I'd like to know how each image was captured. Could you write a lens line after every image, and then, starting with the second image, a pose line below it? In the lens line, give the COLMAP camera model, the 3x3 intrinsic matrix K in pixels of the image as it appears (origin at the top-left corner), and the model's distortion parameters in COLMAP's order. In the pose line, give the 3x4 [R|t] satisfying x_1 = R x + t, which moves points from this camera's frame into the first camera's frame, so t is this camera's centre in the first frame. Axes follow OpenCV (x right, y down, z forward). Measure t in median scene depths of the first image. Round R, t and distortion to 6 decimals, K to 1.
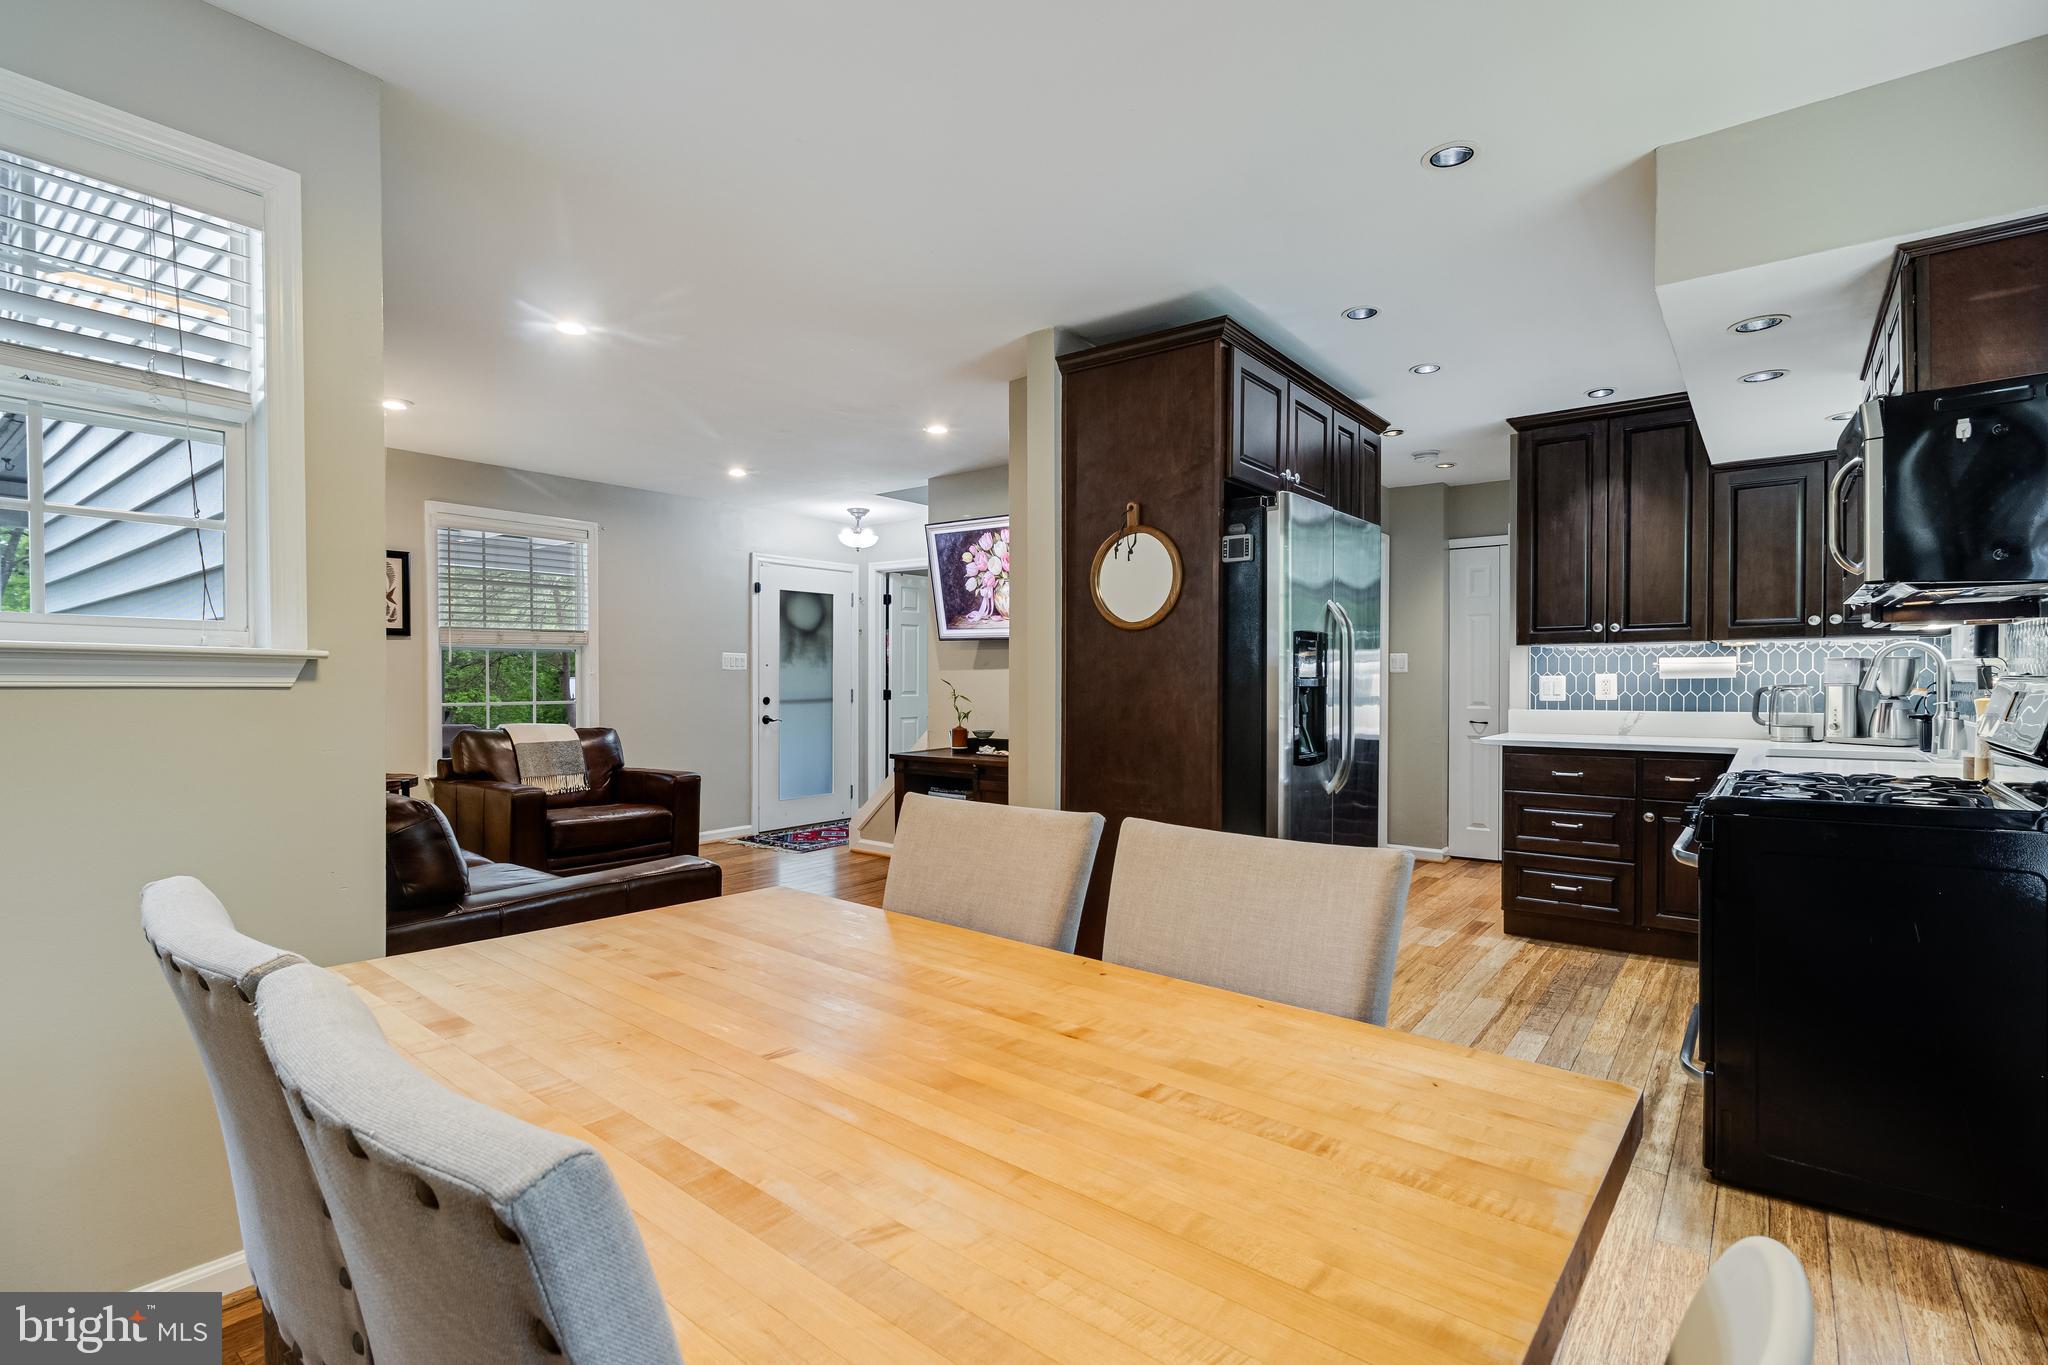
lens RADIAL K [[947.1, 0, 1017.7], [0, 947.1, 689.3], [0, 0, 1]] dist [0.001962, -0.000968]
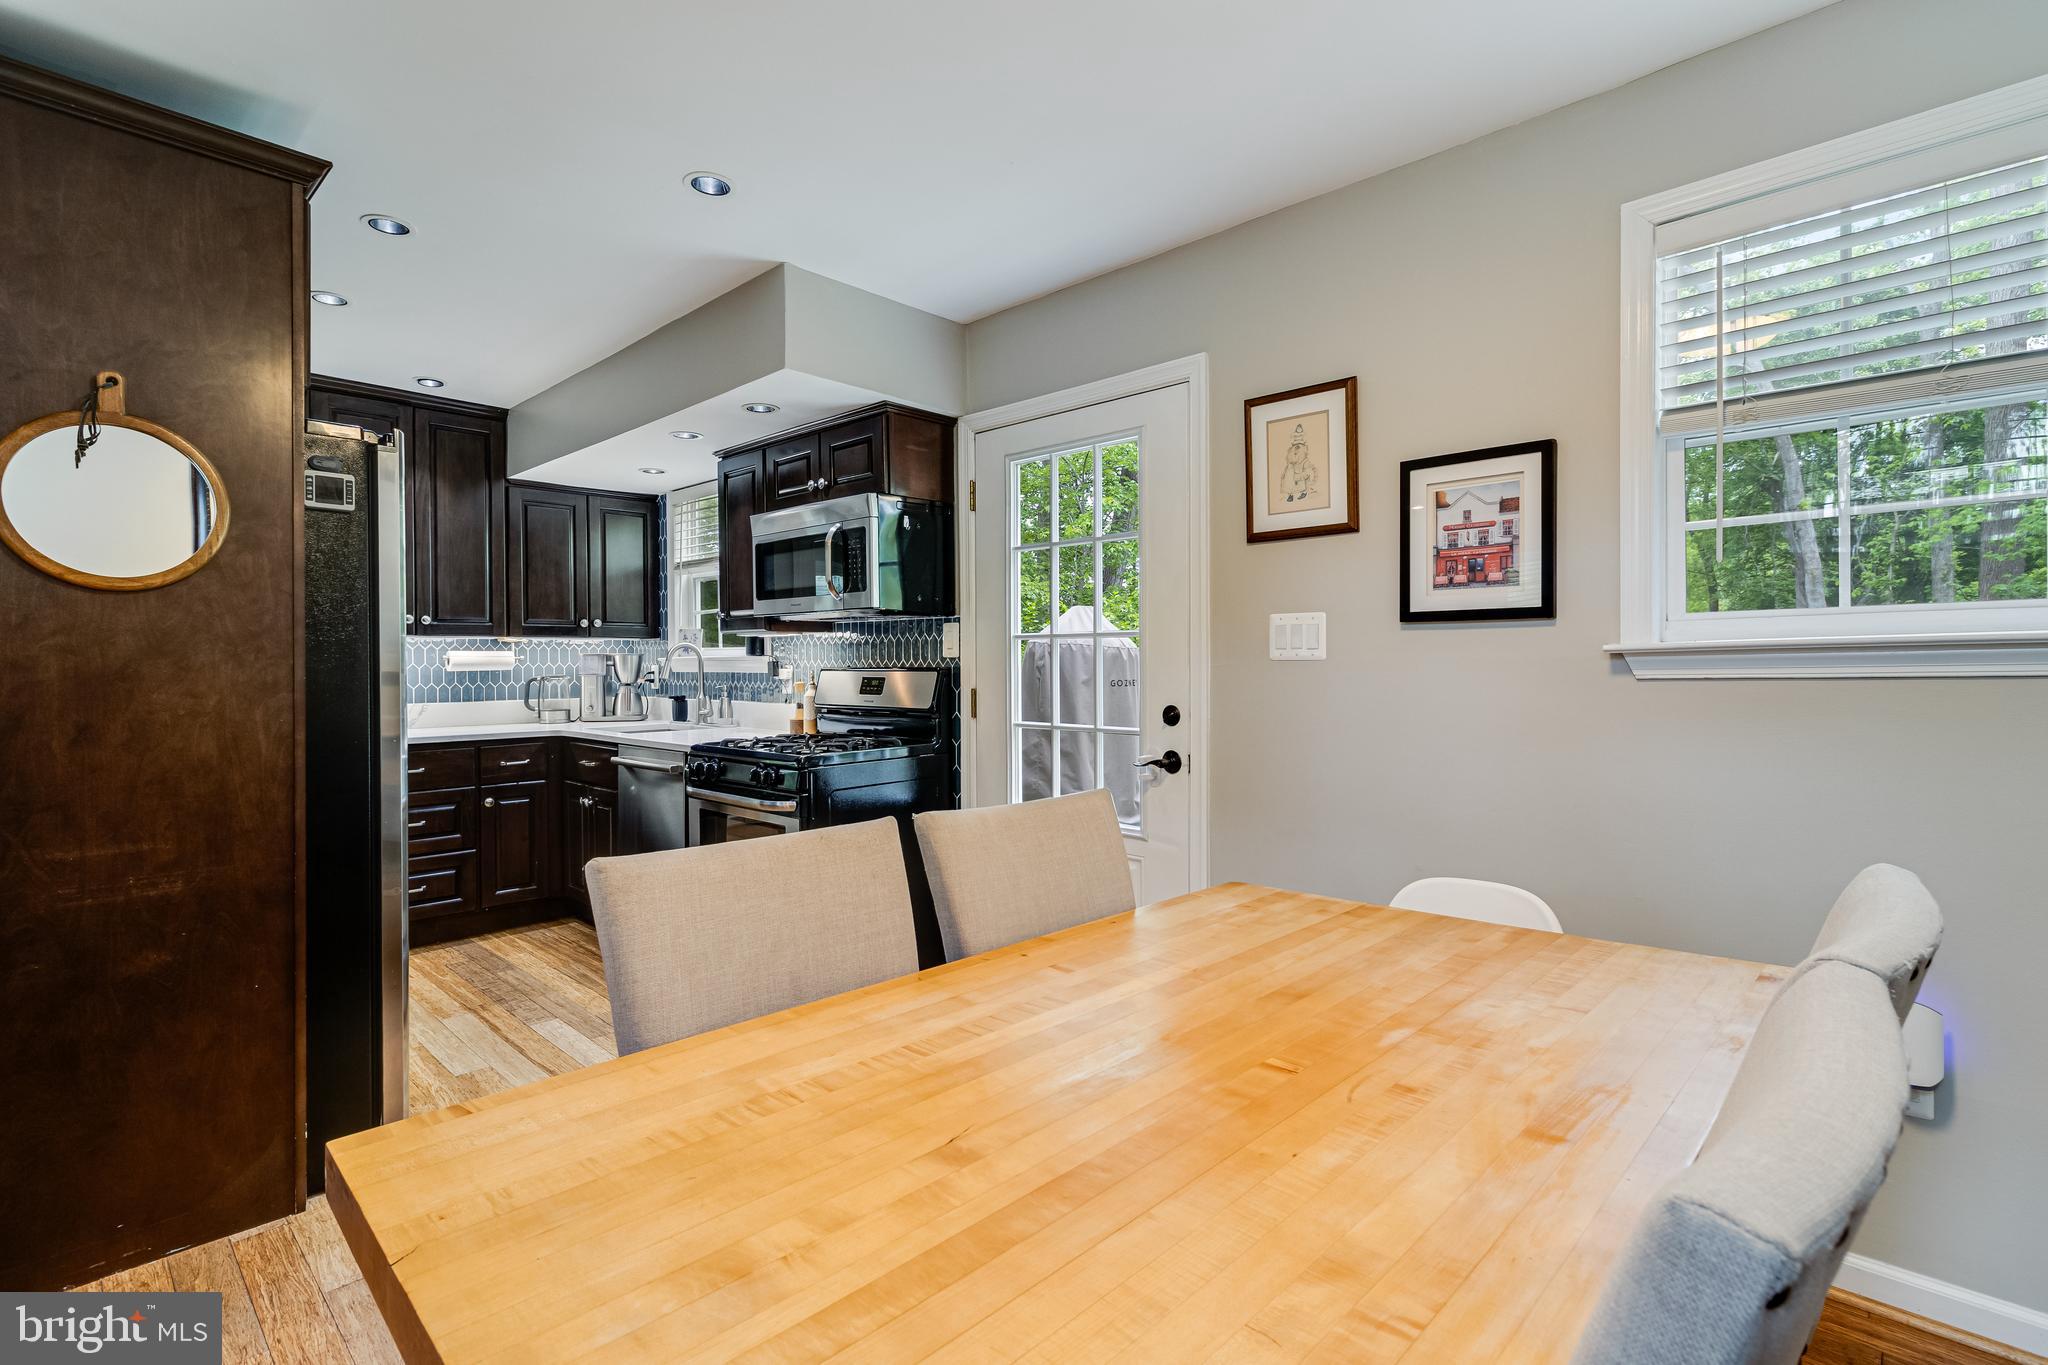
lens RADIAL K [[947.1, 0, 1015.6], [0, 947.1, 669.5], [0, 0, 1]] dist [0.001962, -0.000968]
pose [[0.098347, -0.003517, 0.995146, -0.329124], [0.017424, 0.999847, 0.001811, -0.004461], [-0.995000, 0.017161, 0.098394, 0.316953]]
